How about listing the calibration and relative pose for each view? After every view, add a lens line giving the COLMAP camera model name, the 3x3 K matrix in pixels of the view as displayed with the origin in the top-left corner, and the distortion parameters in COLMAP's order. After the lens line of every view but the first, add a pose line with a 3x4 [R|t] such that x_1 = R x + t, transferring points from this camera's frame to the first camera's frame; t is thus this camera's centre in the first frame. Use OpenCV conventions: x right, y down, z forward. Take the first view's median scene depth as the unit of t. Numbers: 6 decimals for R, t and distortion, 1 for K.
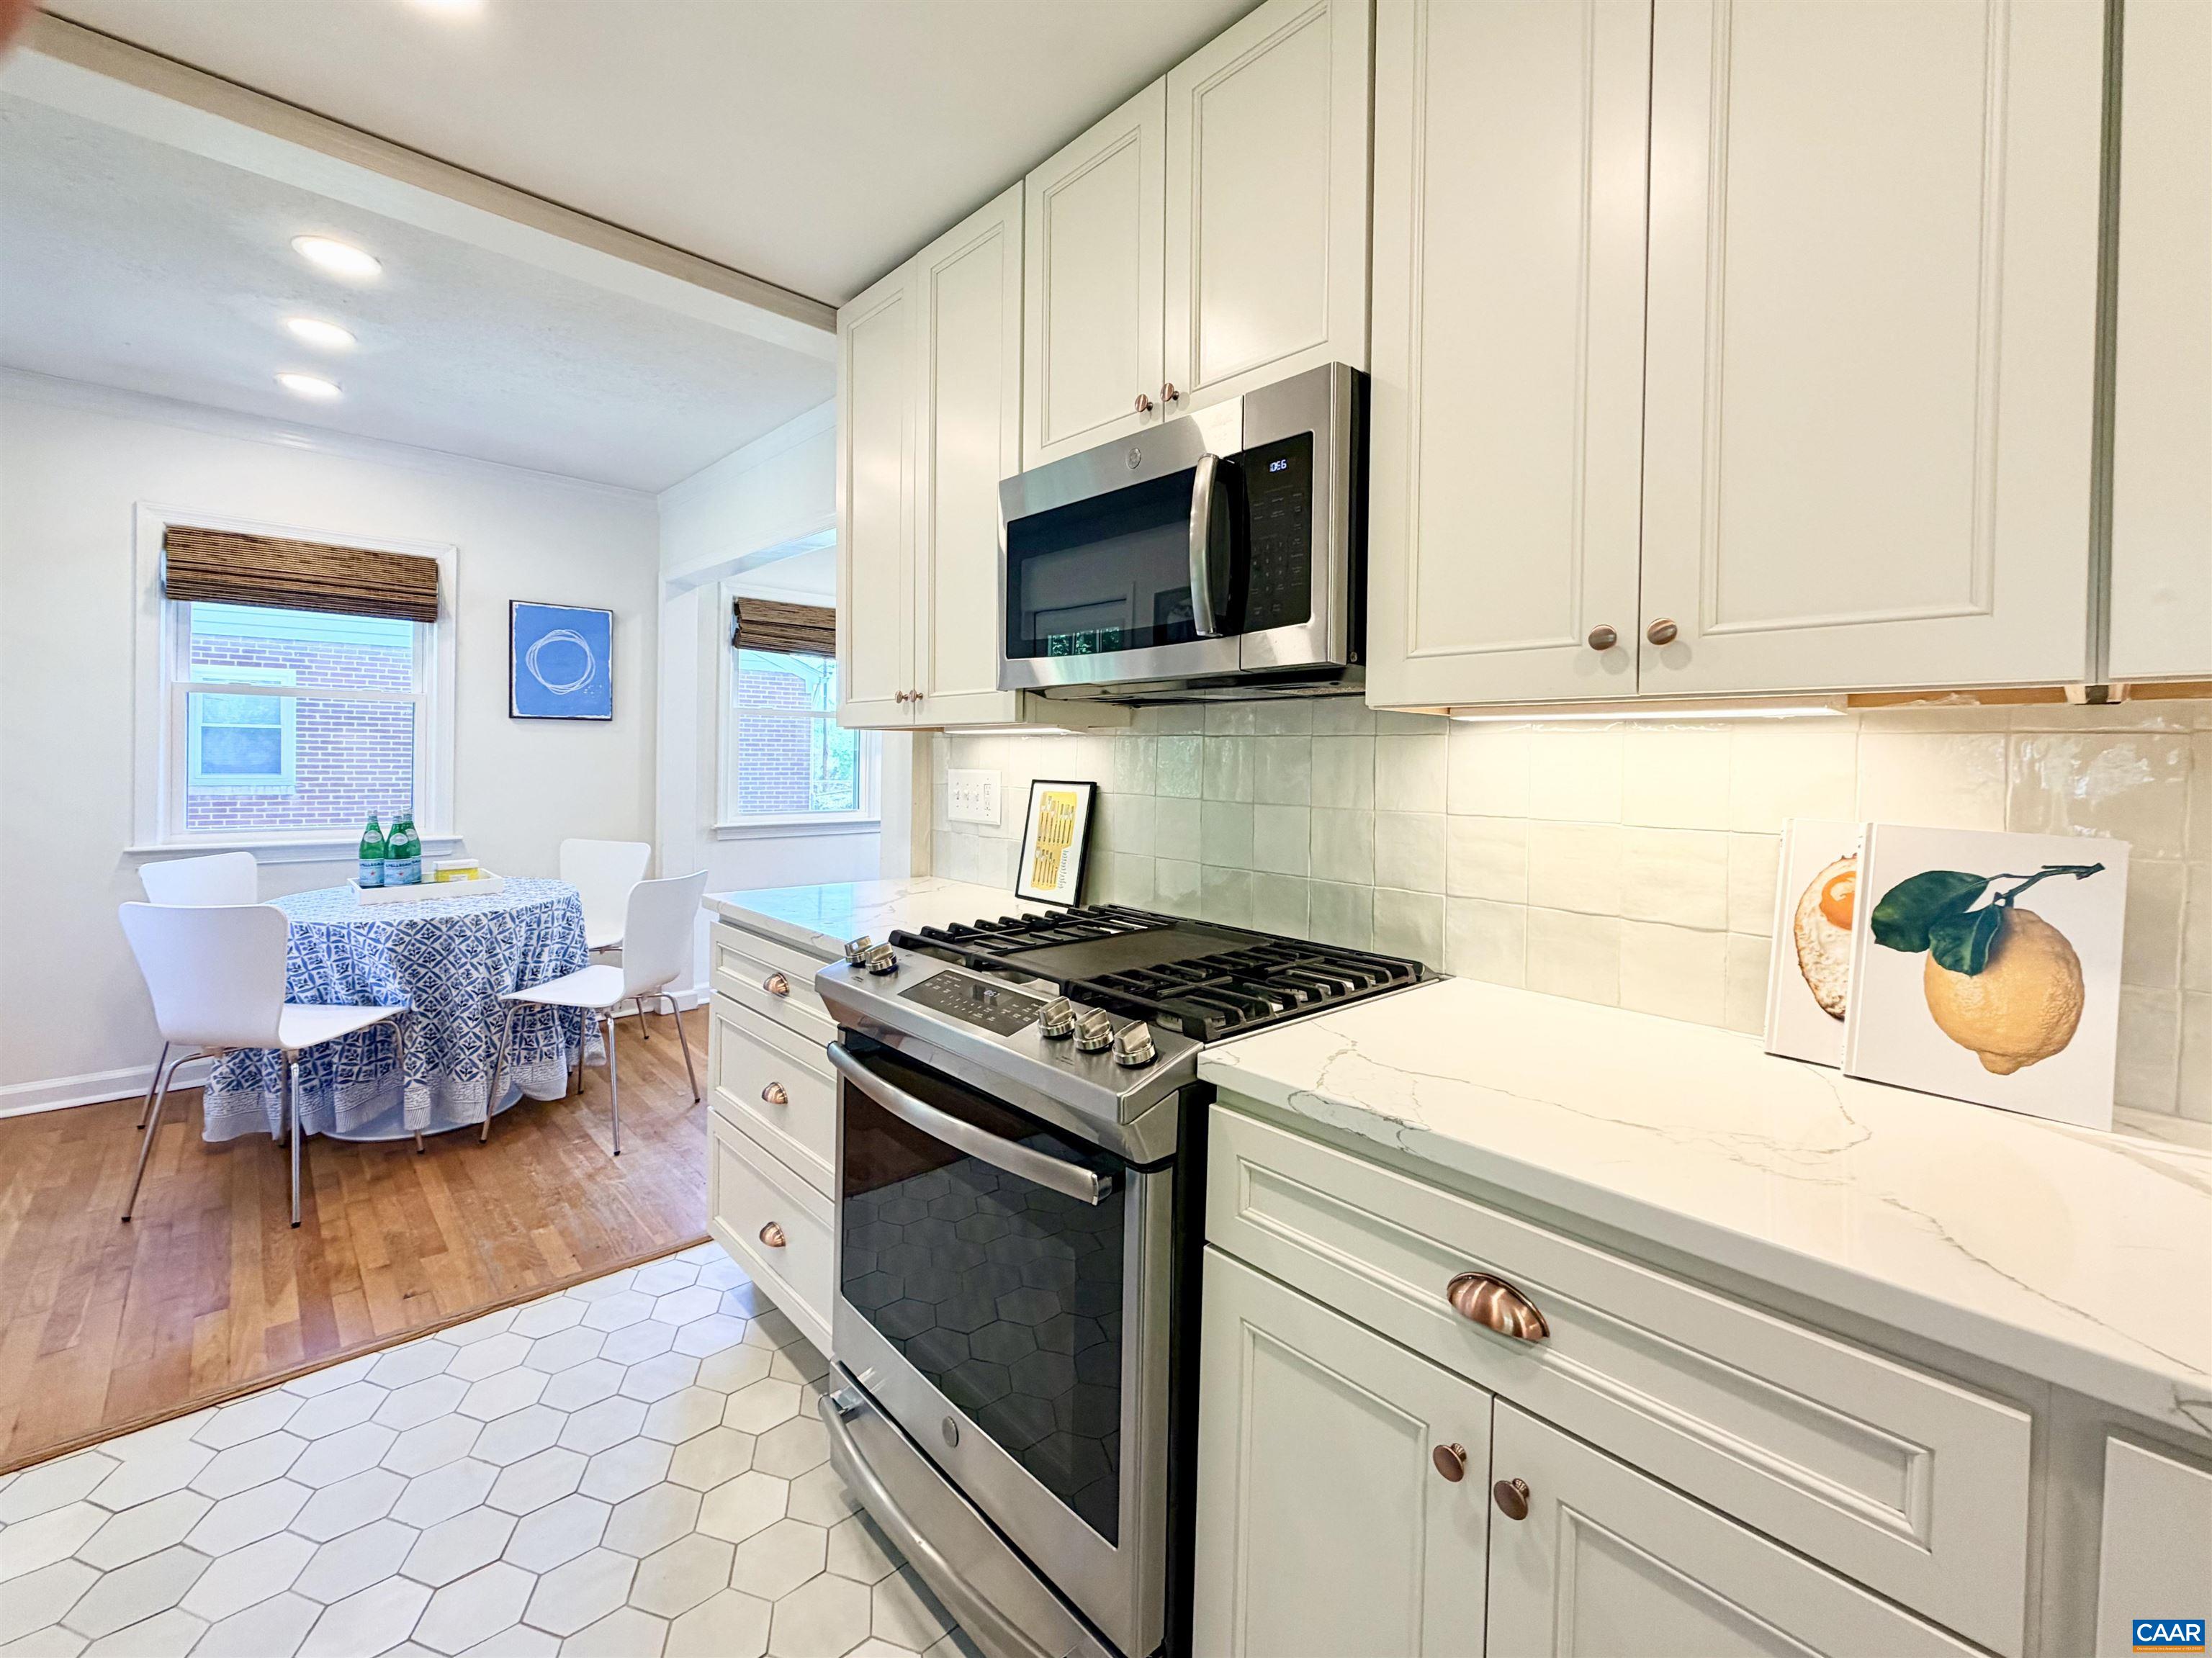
lens RADIAL K [[892.1, 0, 1101.6], [0, 892.1, 765.2], [0, 0, 1]] dist [-0.000155, -0.000006]
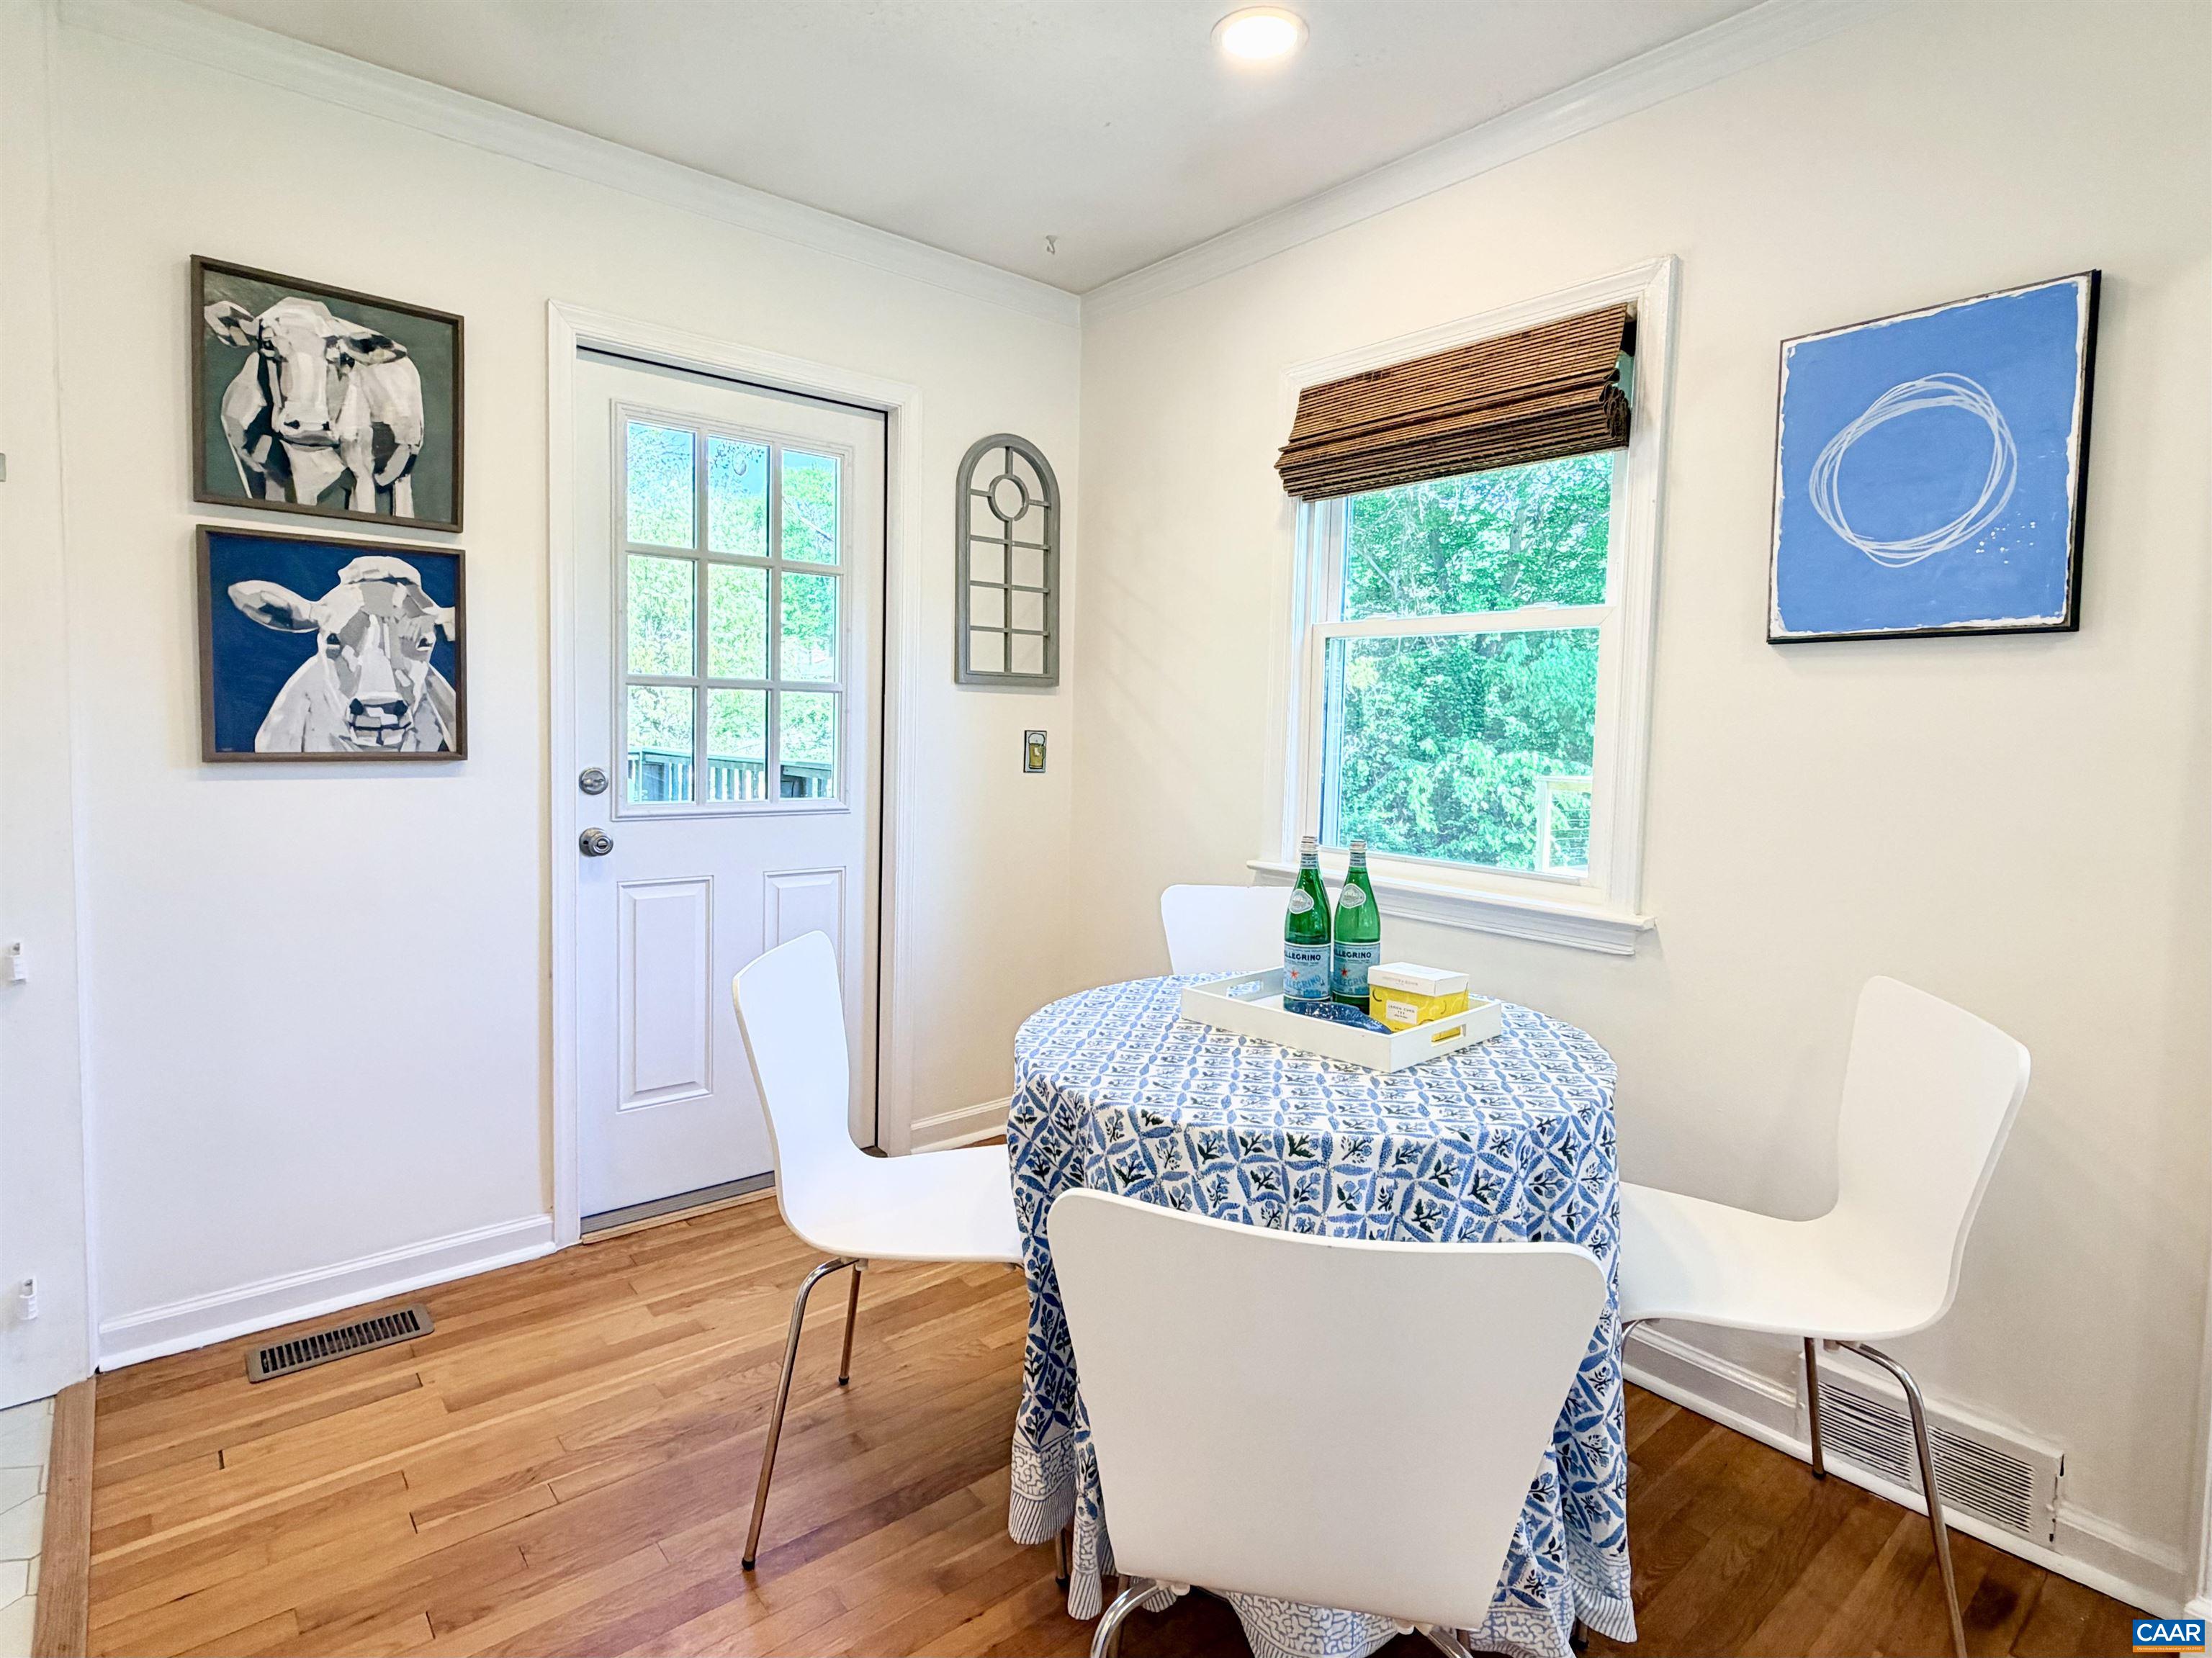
lens RADIAL K [[1138.7, 0, 1102.4], [0, 1138.7, 787.8], [0, 0, 1]] dist [-0.000496, 0.000213]
pose [[-0.065902, 0.036277, -0.997166, -0.151587], [-0.033884, 0.998681, 0.038571, 0.001195], [0.997251, 0.036329, -0.064585, 0.816355]]
